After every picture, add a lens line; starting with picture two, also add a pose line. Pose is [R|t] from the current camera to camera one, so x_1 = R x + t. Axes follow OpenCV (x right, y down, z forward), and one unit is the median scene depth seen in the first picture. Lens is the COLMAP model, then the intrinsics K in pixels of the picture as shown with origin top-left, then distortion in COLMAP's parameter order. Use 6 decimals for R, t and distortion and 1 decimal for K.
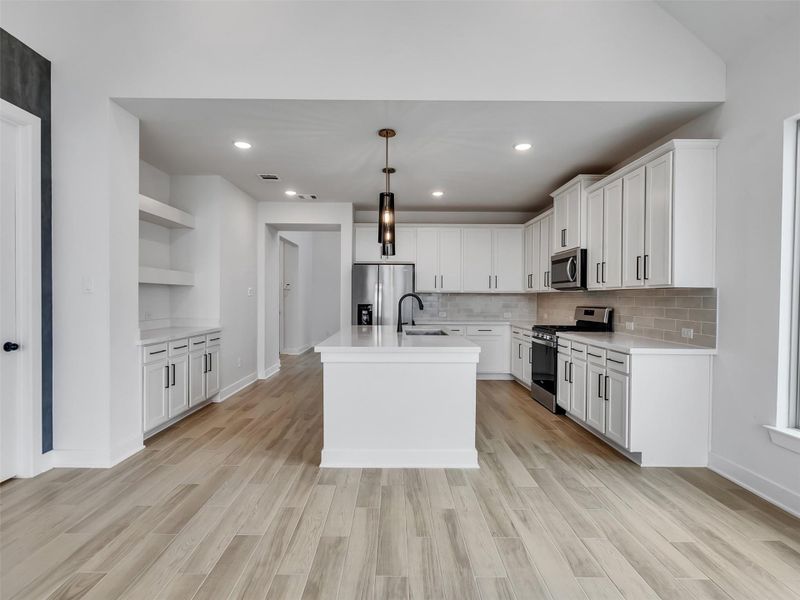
lens RADIAL K [[408.5, 0, 396.1], [0, 408.5, 301.3], [0, 0, 1]] dist [0.002139, -0.000159]
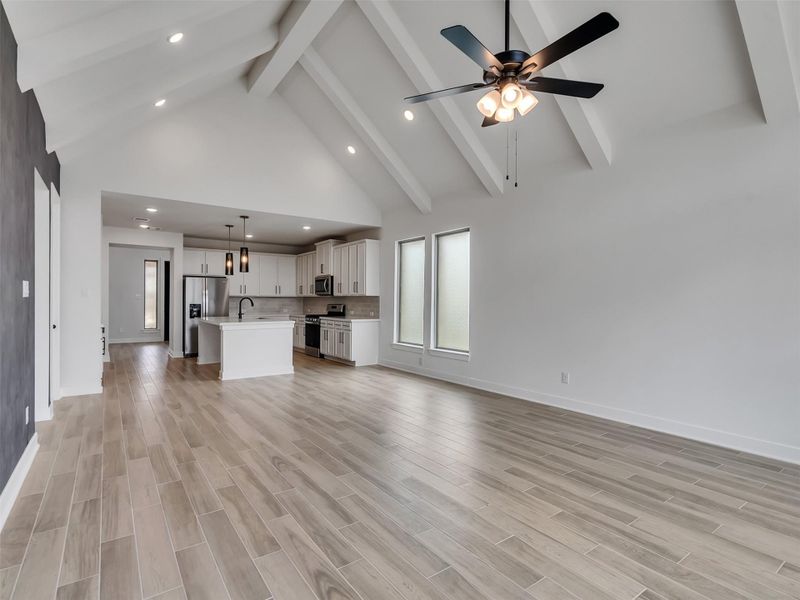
lens RADIAL K [[408.5, 0, 395.8], [0, 408.5, 297.4], [0, 0, 1]] dist [0.002139, -0.000159]
pose [[0.816145, 0.004267, 0.577832, -0.469264], [0.004100, 0.999905, -0.013175, 0.008564], [-0.577833, 0.013121, 0.816049, -0.866409]]
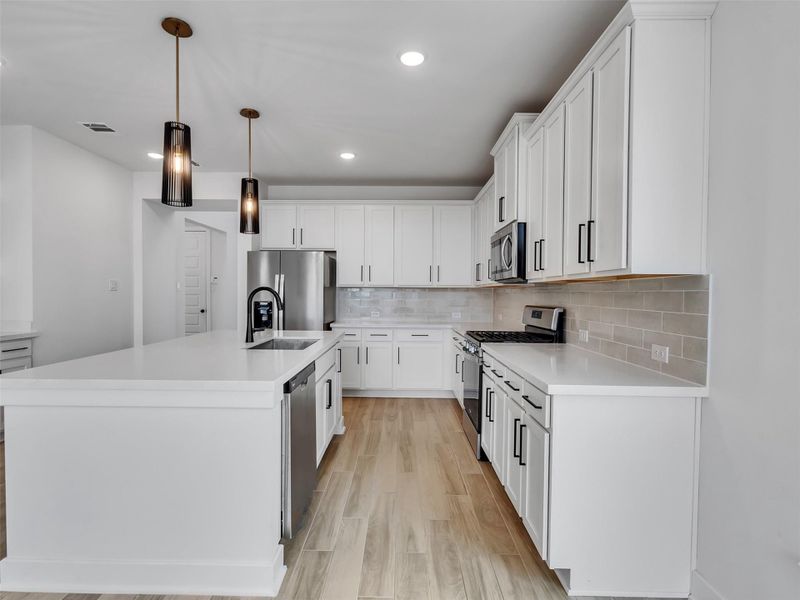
lens RADIAL K [[408.5, 0, 393.2], [0, 408.5, 300.7], [0, 0, 1]] dist [0.002139, -0.000159]
pose [[0.999765, 0.002894, -0.021500, 0.263562], [-0.002747, 0.999972, 0.006894, -0.000405], [0.021519, -0.006833, 0.999745, 0.313206]]
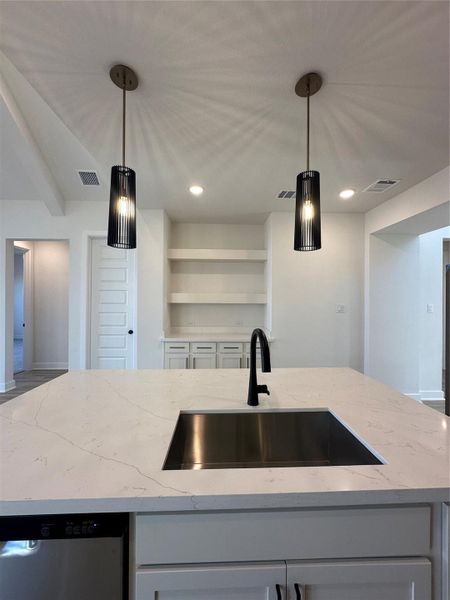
lens RADIAL K [[240.6, 0, 223.4], [0, 240.6, 298.1], [0, 0, 1]] dist [-0.007186, -0.000028]
pose [[0.027811, -0.011316, -0.999549, 0.296075], [-0.018198, 0.999764, -0.011825, -0.048802], [0.999448, 0.018519, 0.027599, 0.945158]]
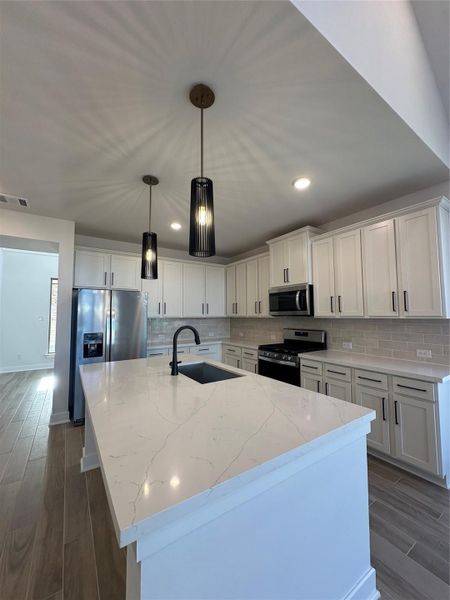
lens RADIAL K [[238.2, 0, 225.0], [0, 238.2, 300.1], [0, 0, 1]] dist [-0.002714, 0.000122]
pose [[0.837169, 0.023375, 0.546445, -0.162813], [0.015698, 0.997648, -0.066724, -0.036539], [-0.546719, 0.064438, 0.834833, 0.549059]]
